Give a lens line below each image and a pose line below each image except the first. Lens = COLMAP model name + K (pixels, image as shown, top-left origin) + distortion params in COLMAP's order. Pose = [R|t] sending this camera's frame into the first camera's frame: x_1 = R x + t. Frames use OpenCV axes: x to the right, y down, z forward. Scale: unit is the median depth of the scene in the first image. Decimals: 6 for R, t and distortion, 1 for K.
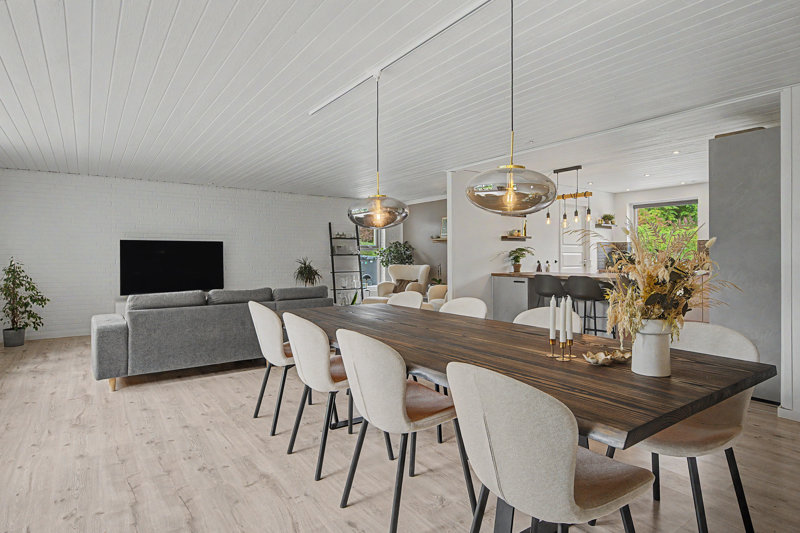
lens RADIAL K [[434.5, 0, 396.2], [0, 434.5, 259.1], [0, 0, 1]] dist [0.002761, 0.000652]
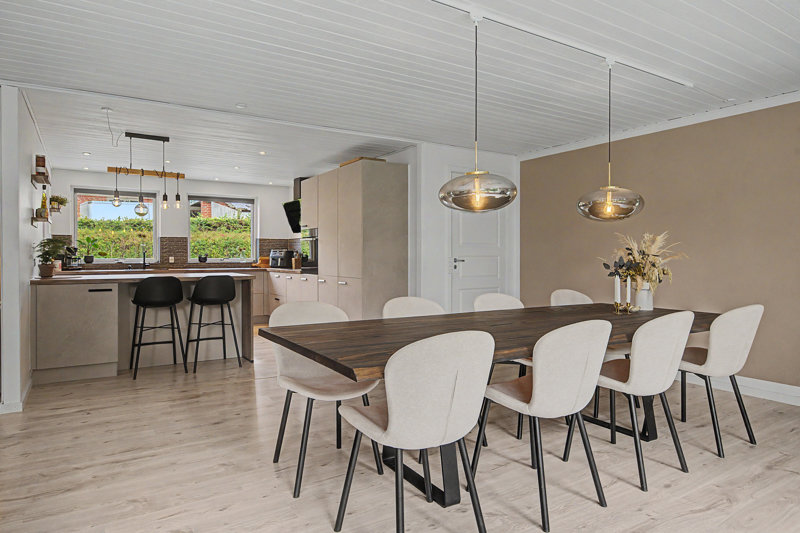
lens RADIAL K [[497.6, 0, 392.9], [0, 497.6, 261.9], [0, 0, 1]] dist [0.007074, 0.003845]
pose [[0.069683, -0.009416, 0.997525, -0.393479], [0.001938, 0.999955, 0.009304, 0.002122], [-0.997567, 0.001285, 0.069698, 0.463235]]
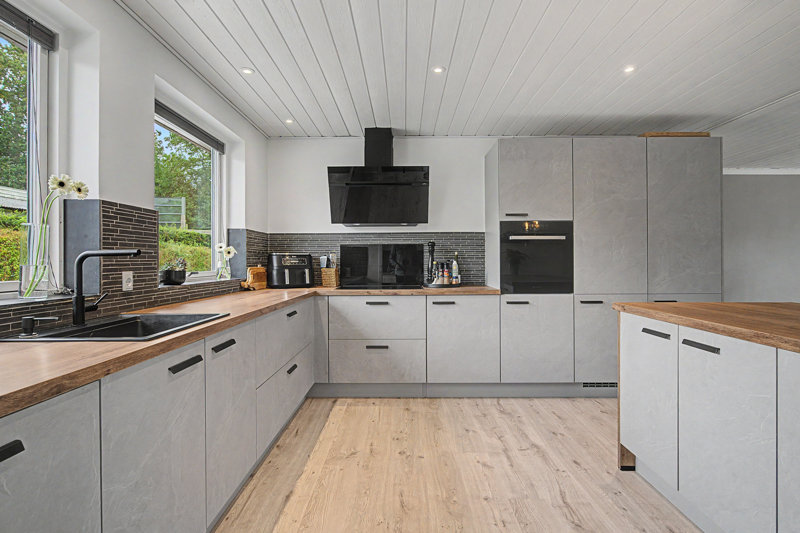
lens RADIAL K [[402.0, 0, 401.1], [0, 402.0, 259.9], [0, 0, 1]] dist [-0.000125, 0.000034]
pose [[-0.808798, 0.008059, 0.588031, 0.446198], [0.009043, 0.999958, -0.001267, -0.006592], [-0.588017, 0.004293, -0.808837, 1.206108]]
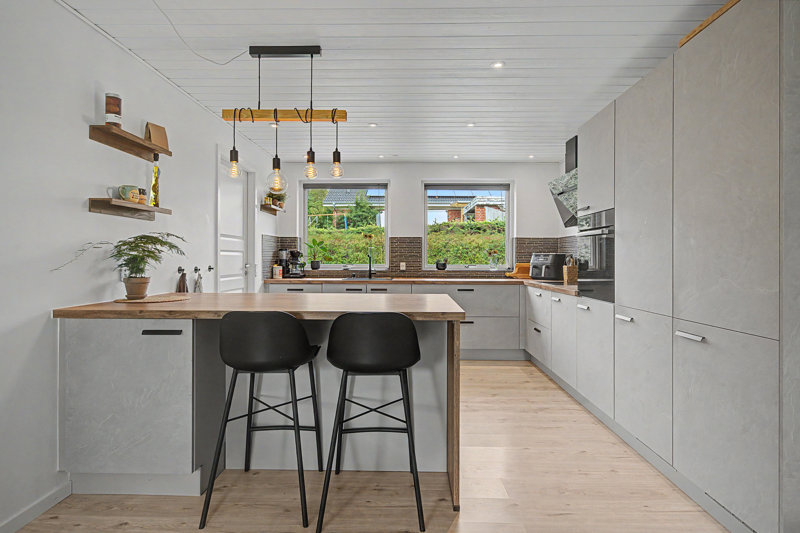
lens RADIAL K [[434.5, 0, 401.9], [0, 434.5, 254.6], [0, 0, 1]] dist [0.002761, 0.000652]
pose [[0.596083, 0.012959, 0.802818, 0.112262], [-0.003325, 0.999901, -0.013672, -0.004124], [-0.802916, 0.005480, 0.596067, 0.591931]]
